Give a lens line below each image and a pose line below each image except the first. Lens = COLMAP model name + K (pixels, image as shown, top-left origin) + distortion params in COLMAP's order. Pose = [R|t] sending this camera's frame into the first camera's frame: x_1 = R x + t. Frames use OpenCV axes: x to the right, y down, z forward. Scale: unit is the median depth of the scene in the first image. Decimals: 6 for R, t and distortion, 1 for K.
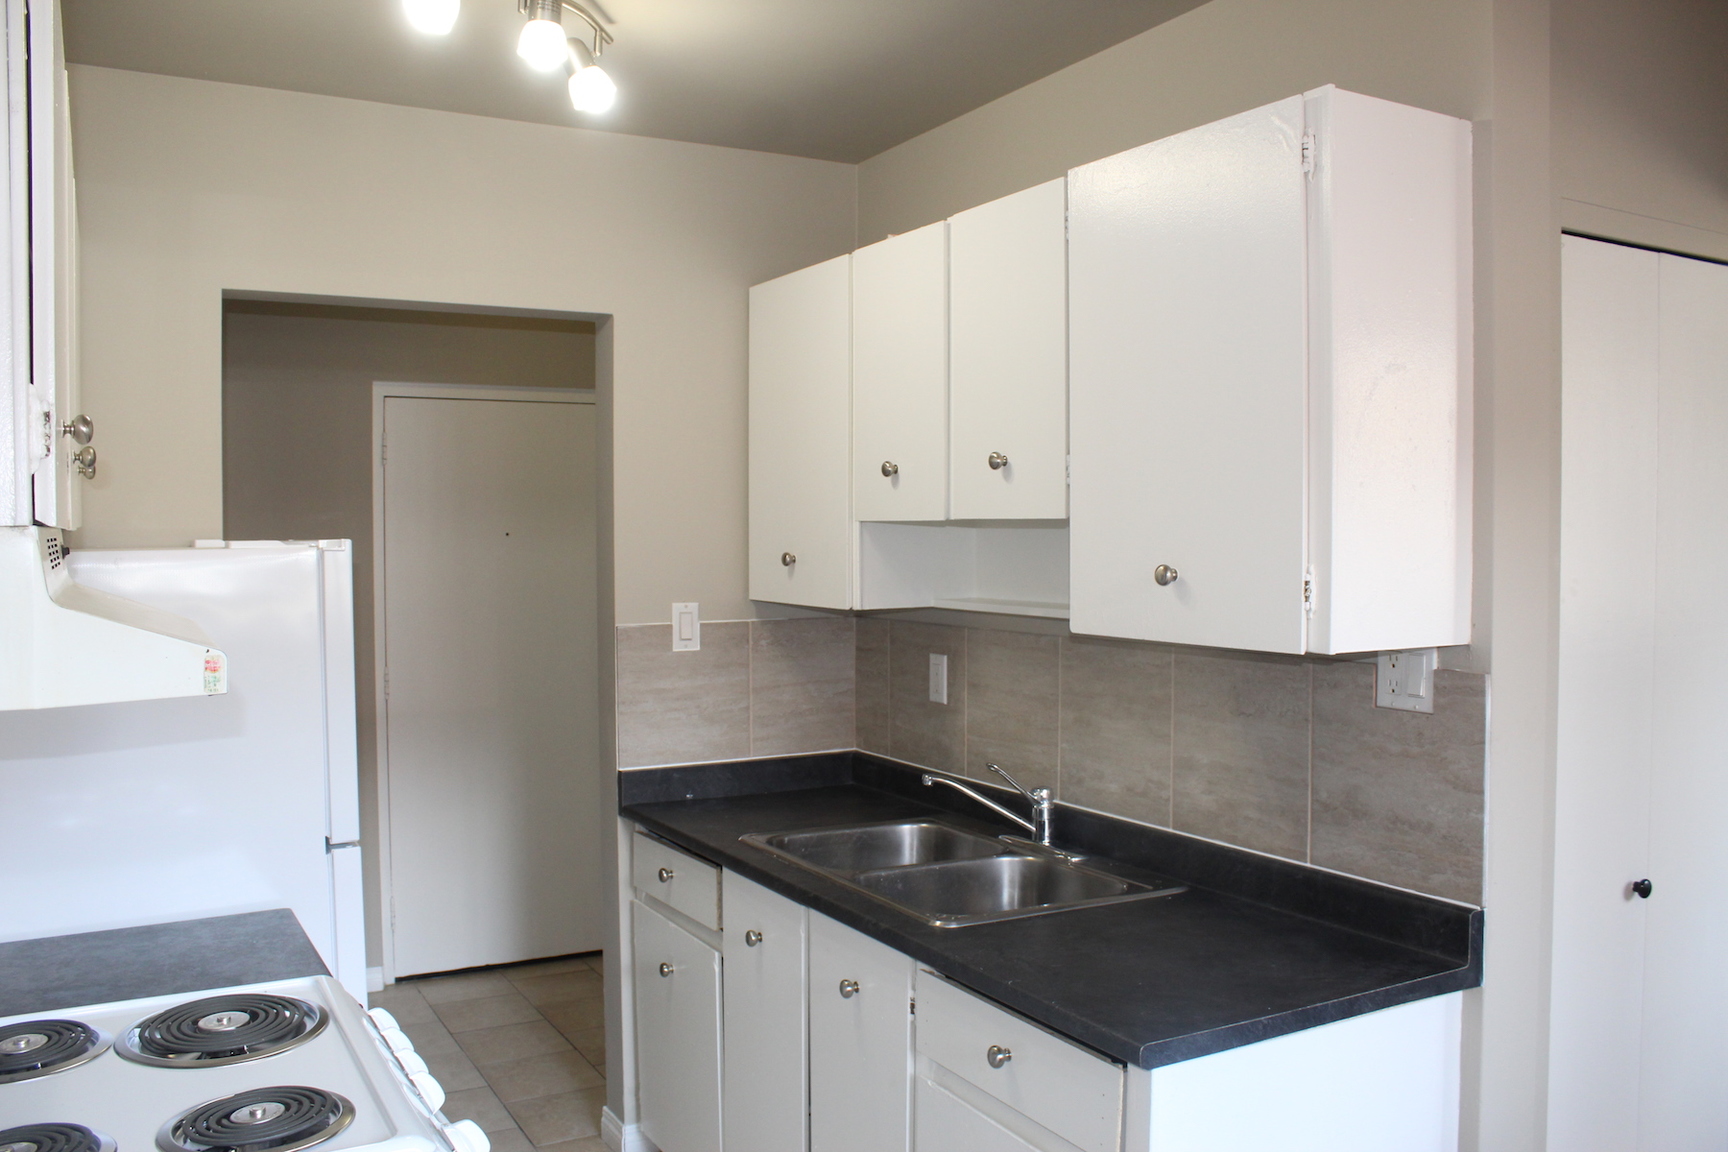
lens RADIAL K [[1426.8, 0, 864.8], [0, 1426.8, 576.9], [0, 0, 1]] dist [-0.111212, 0.030574]
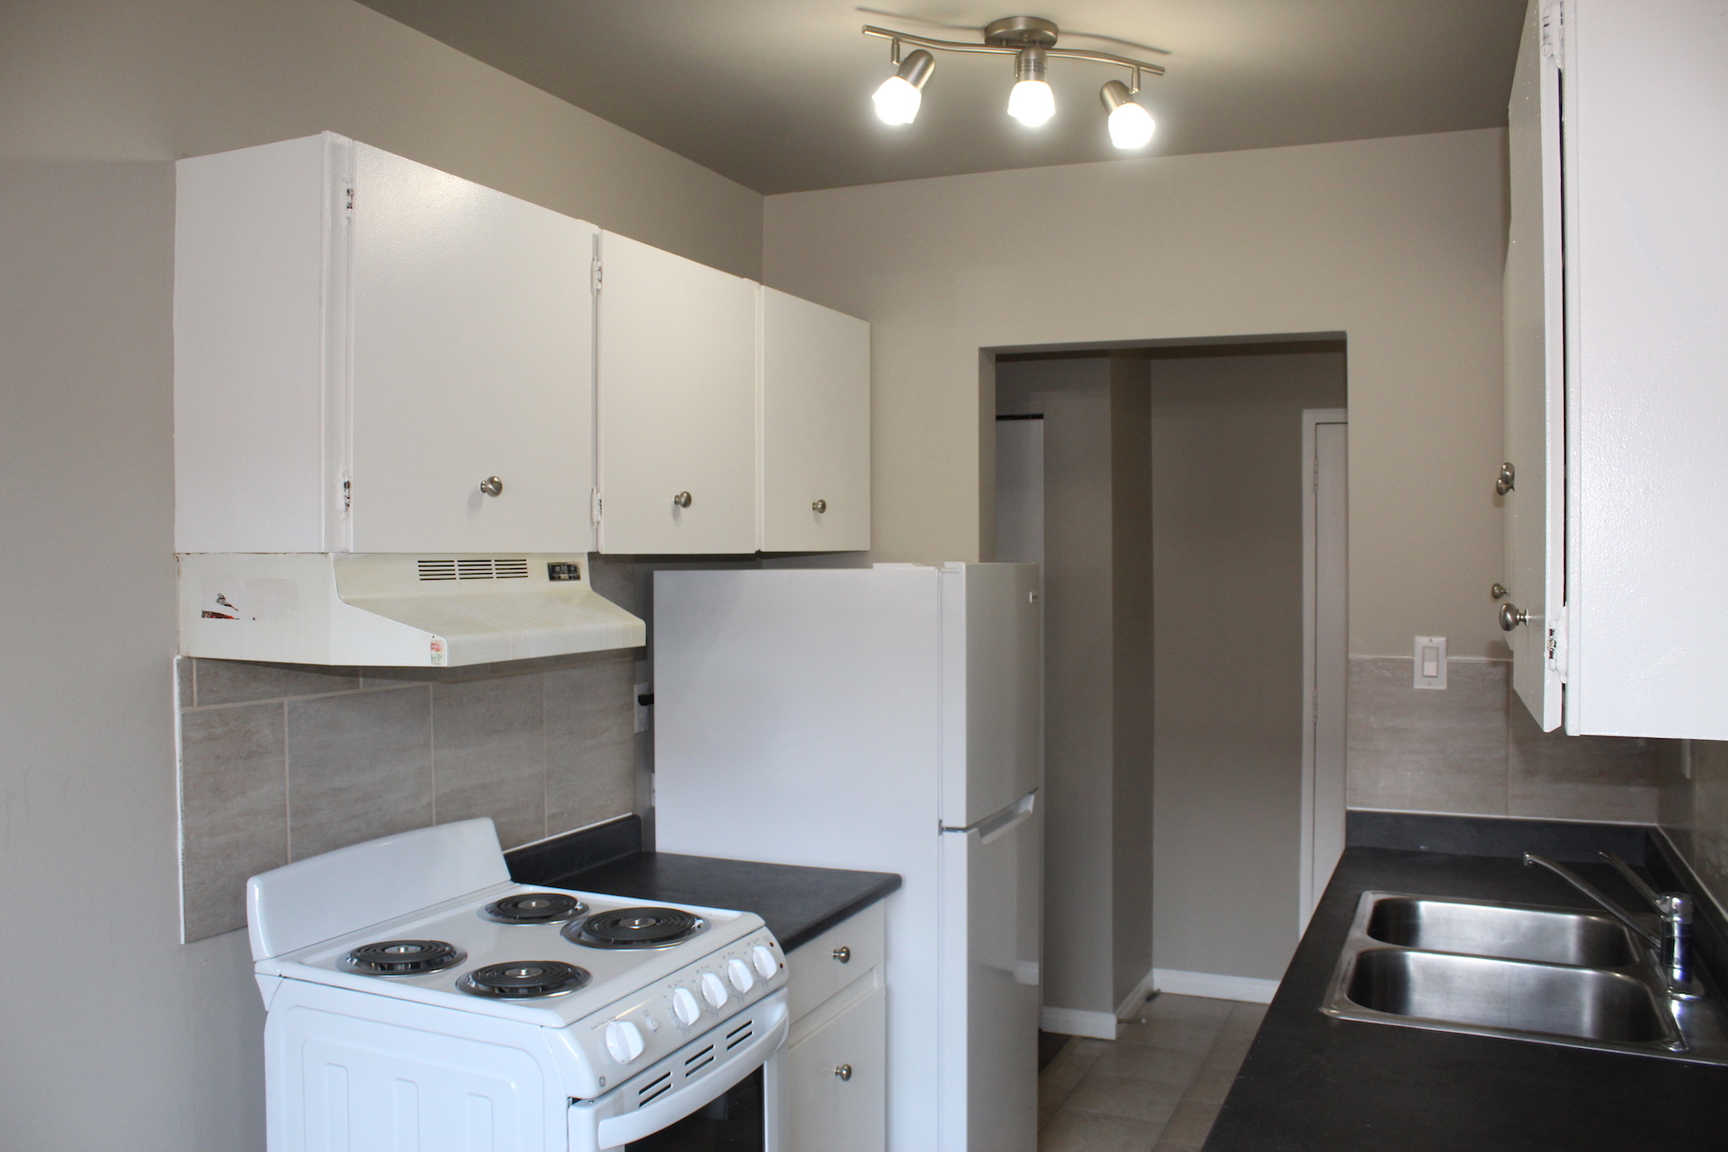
lens RADIAL K [[1426.8, 0, 867.6], [0, 1426.8, 569.3], [0, 0, 1]] dist [-0.111212, 0.030574]
pose [[0.613715, 0.010320, -0.789460, 0.364207], [-0.028492, 0.999553, -0.009084, -0.006329], [0.789014, 0.028068, 0.613734, 0.164259]]
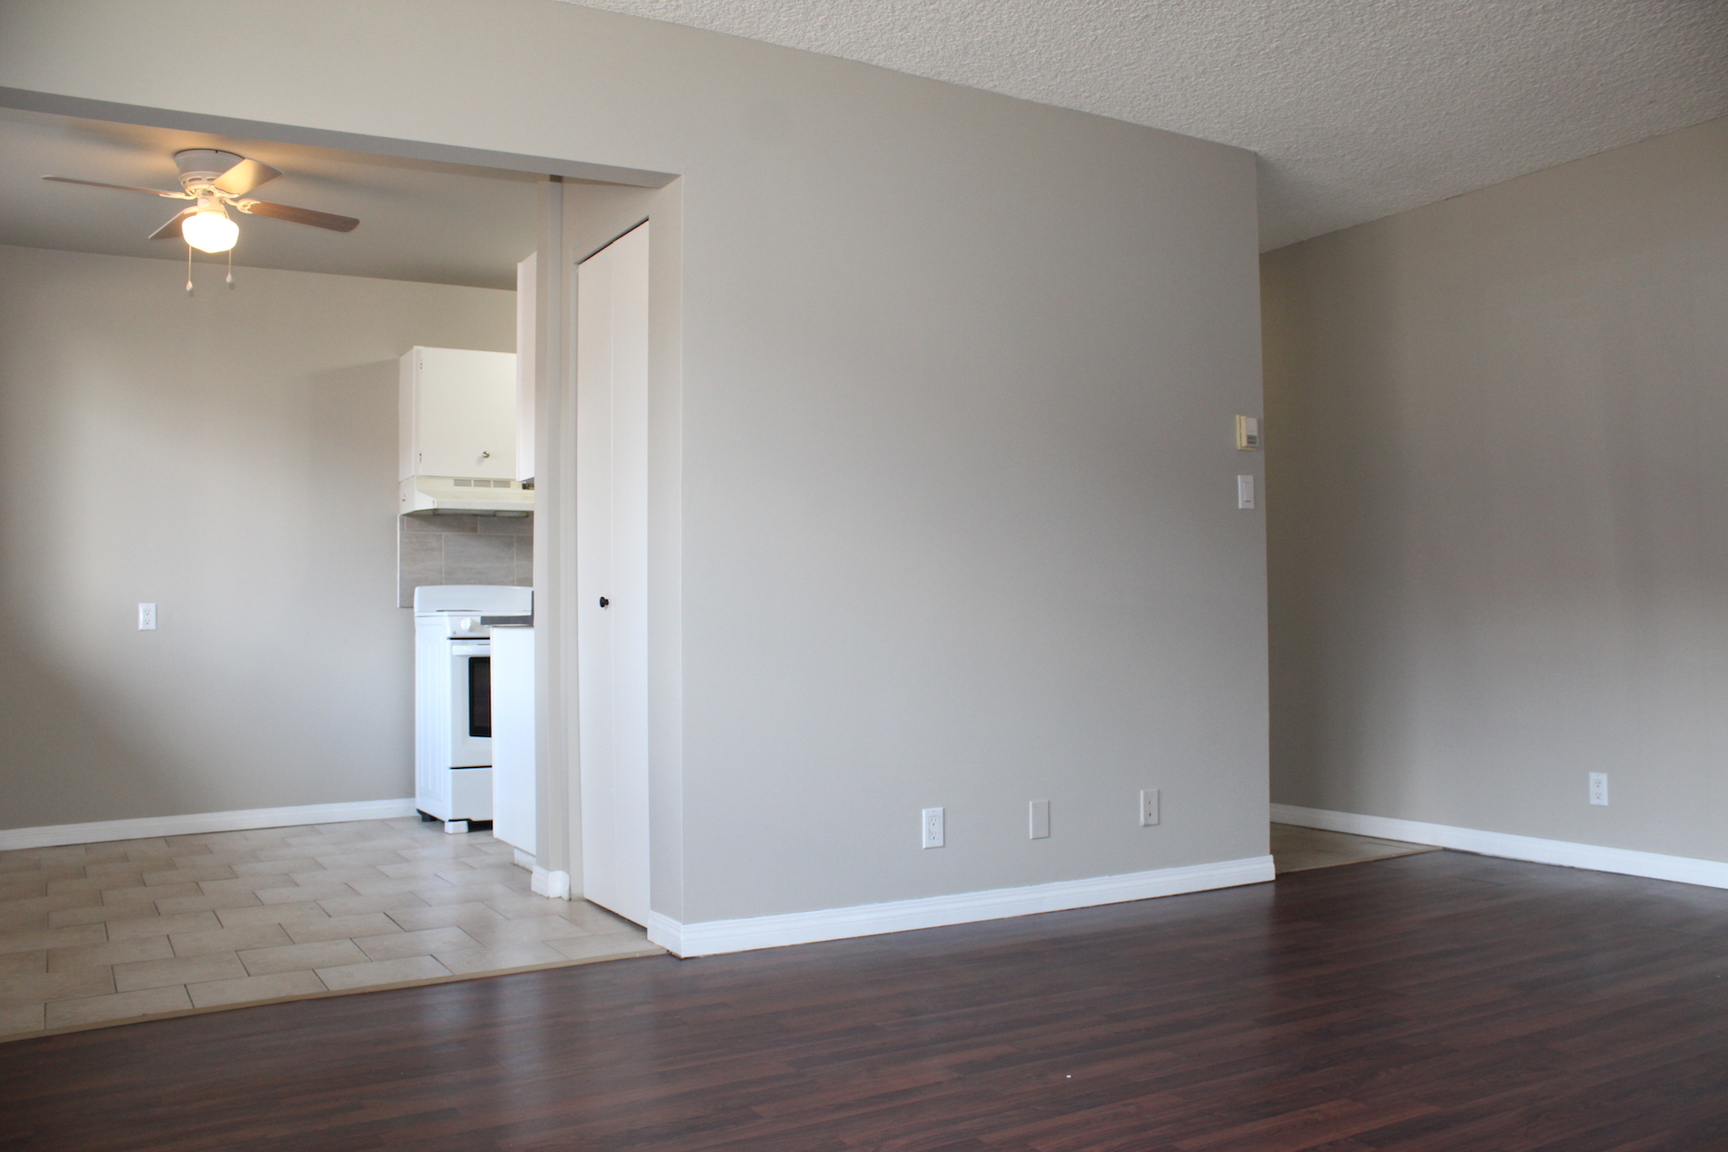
lens RADIAL K [[1426.8, 0, 861.6], [0, 1426.8, 584.1], [0, 0, 1]] dist [-0.111212, 0.030574]
pose [[0.030219, -0.024153, -0.999251, 1.360978], [-0.025567, 0.999362, -0.024929, 0.125083], [0.999216, 0.026301, 0.029582, 0.722745]]
